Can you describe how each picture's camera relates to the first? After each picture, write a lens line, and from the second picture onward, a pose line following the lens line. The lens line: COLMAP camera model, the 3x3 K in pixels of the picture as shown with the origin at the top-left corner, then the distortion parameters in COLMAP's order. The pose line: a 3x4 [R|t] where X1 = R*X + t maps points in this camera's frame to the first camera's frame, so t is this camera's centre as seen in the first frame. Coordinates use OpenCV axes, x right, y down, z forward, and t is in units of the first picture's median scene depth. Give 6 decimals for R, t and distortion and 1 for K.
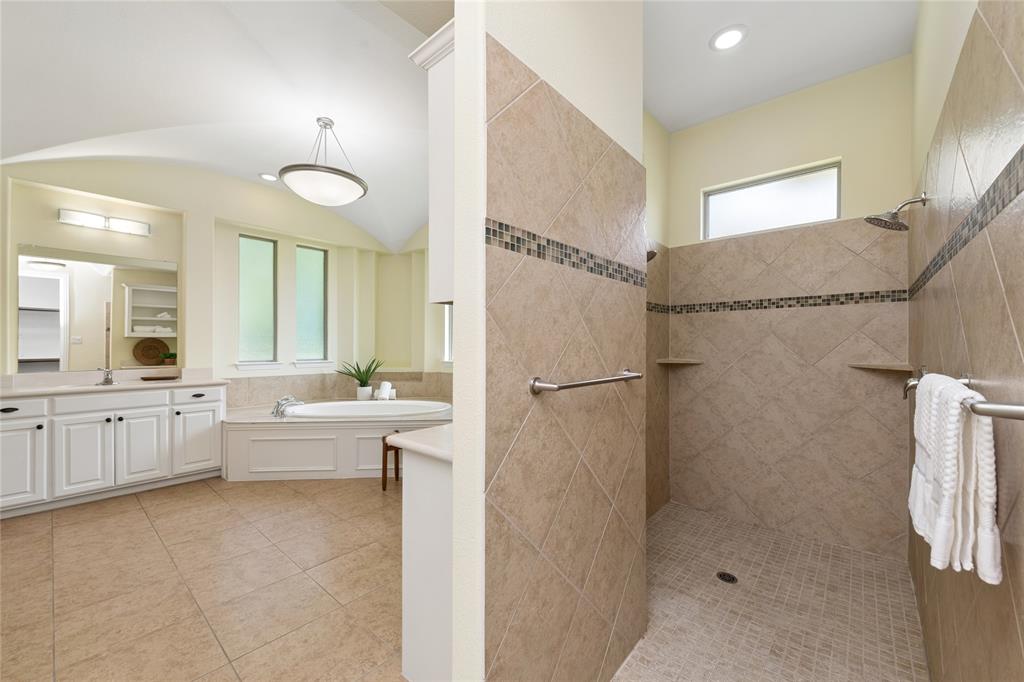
lens RADIAL K [[406.1, 0, 507.6], [0, 406.1, 346.3], [0, 0, 1]] dist [0.002484, -0.001905]
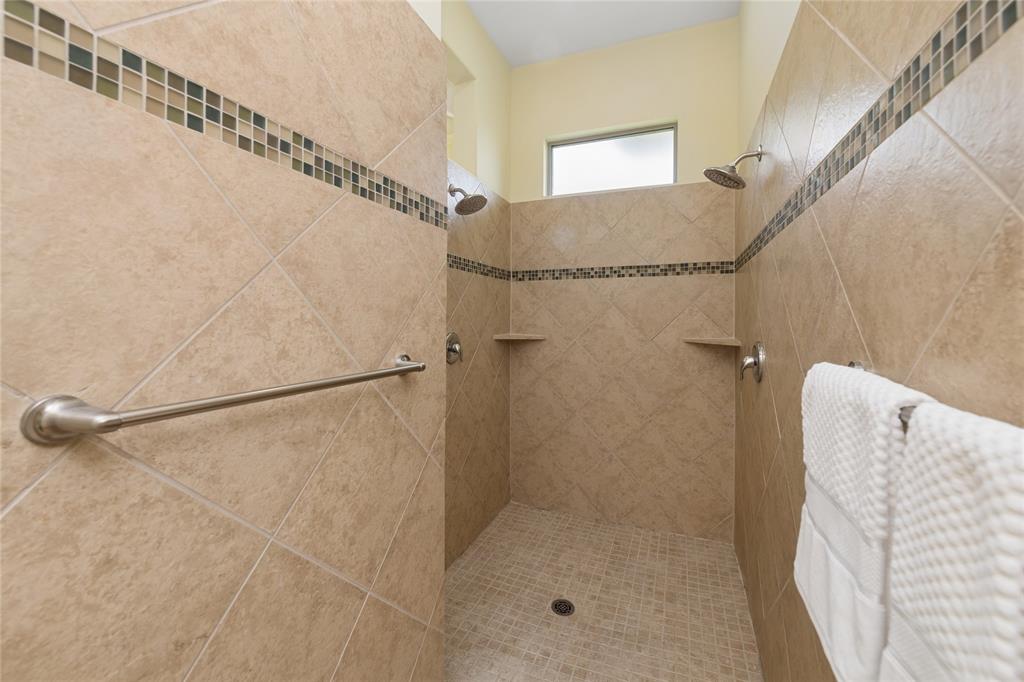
lens RADIAL K [[406.1, 0, 531.1], [0, 406.1, 318.5], [0, 0, 1]] dist [0.002484, -0.001905]
pose [[0.933674, 0.005667, 0.358078, 0.174095], [-0.004717, 0.999983, -0.003529, 0.001858], [-0.358092, 0.001606, 0.933685, 0.248962]]
